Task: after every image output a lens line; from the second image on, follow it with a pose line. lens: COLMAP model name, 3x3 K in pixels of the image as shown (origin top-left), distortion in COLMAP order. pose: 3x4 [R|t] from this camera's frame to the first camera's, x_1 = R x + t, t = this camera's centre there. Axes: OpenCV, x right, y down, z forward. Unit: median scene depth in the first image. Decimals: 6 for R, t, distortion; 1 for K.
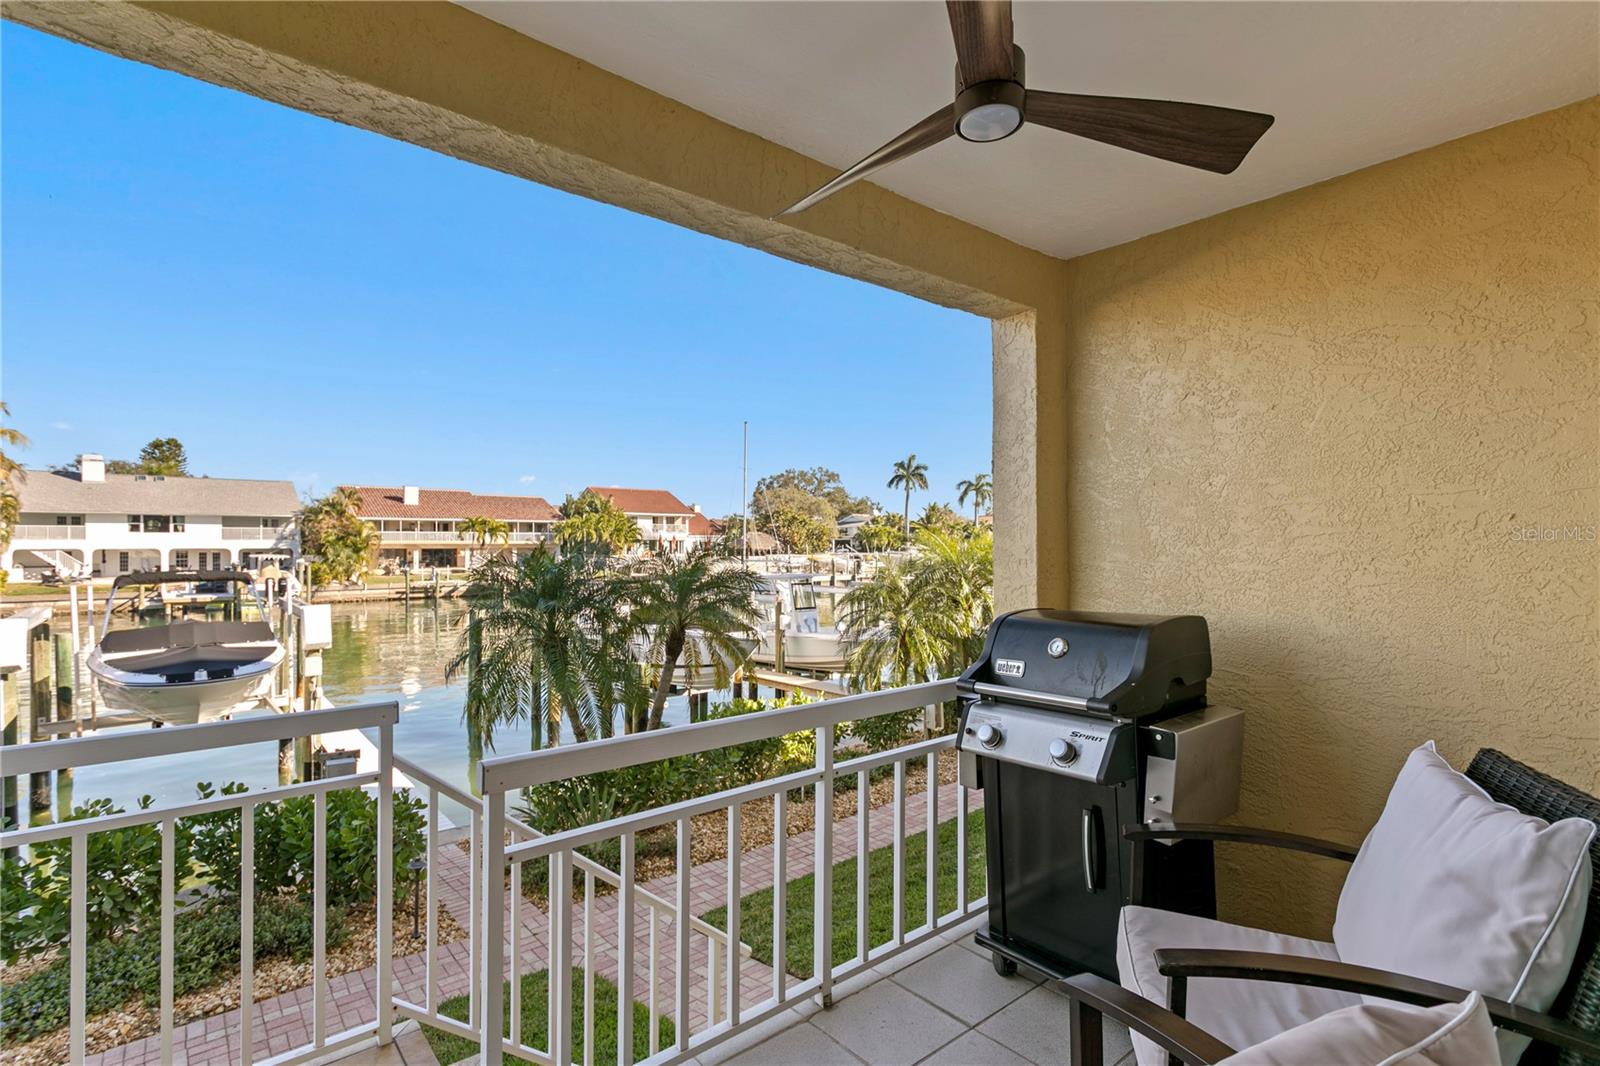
lens RADIAL K [[771.9, 0, 798.0], [0, 771.9, 535.7], [0, 0, 1]] dist [-0.001049, -0.000005]
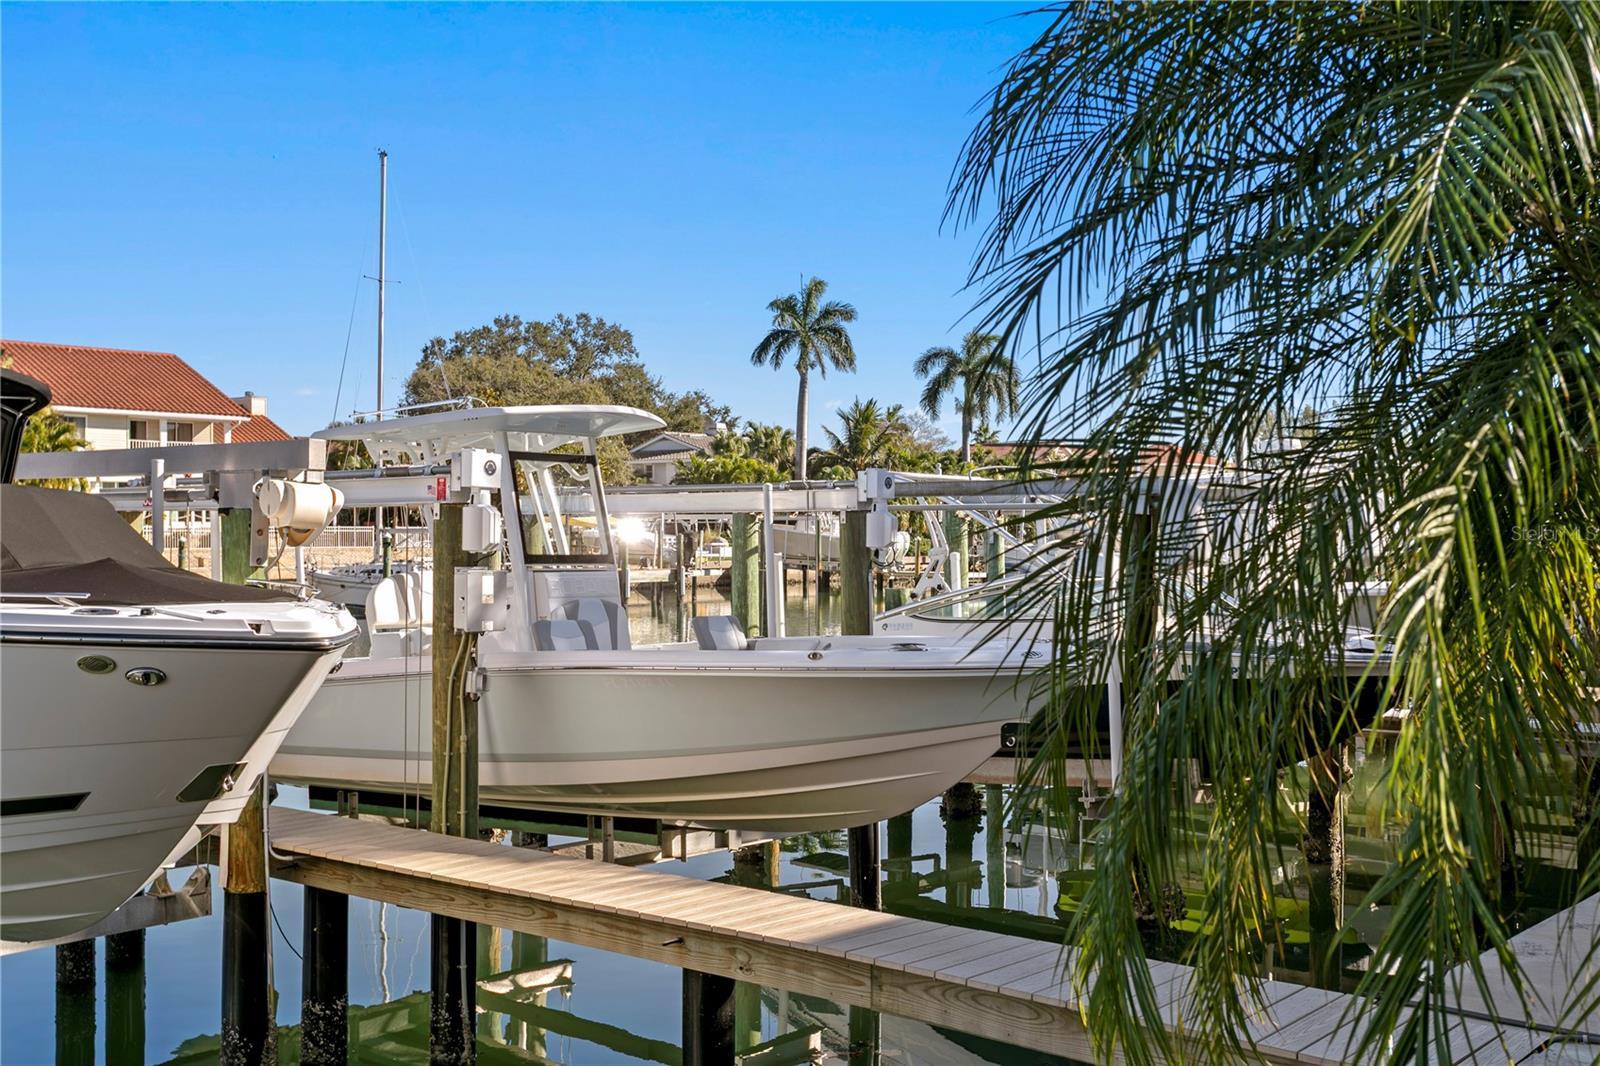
lens RADIAL K [[1812.5, 0, 793.9], [0, 1812.5, 535.0], [0, 0, 1]] dist [0.021689, 0.000000]
pose [[0.989317, -0.001397, 0.145776, -0.000856], [-0.001018, 0.999864, 0.016489, 0.021938], [-0.145779, -0.016461, 0.989180, 0.124922]]
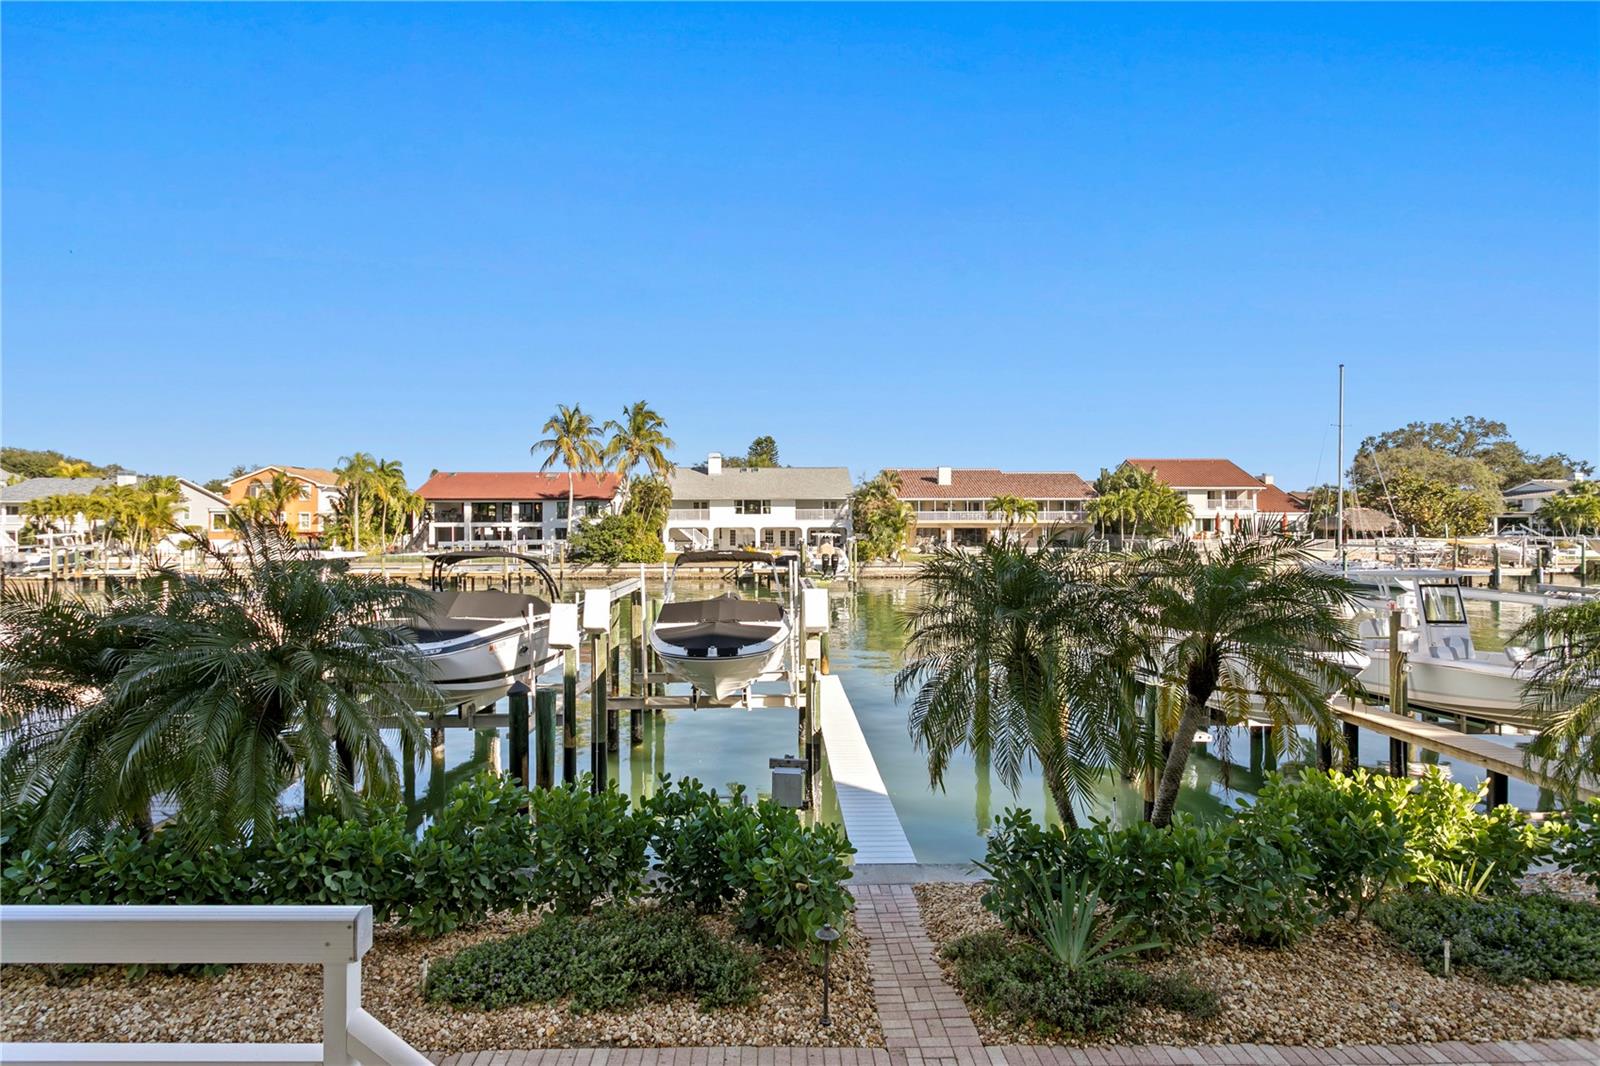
lens RADIAL K [[808.0, 0, 770.1], [0, 808.0, 517.5], [0, 0, 1]] dist [-0.008189, 0.006122]
pose [[0.773710, -0.004087, -0.633527, -0.000241], [0.006862, 0.999975, 0.001930, -0.000781], [0.633503, -0.005841, 0.773718, 0.022722]]
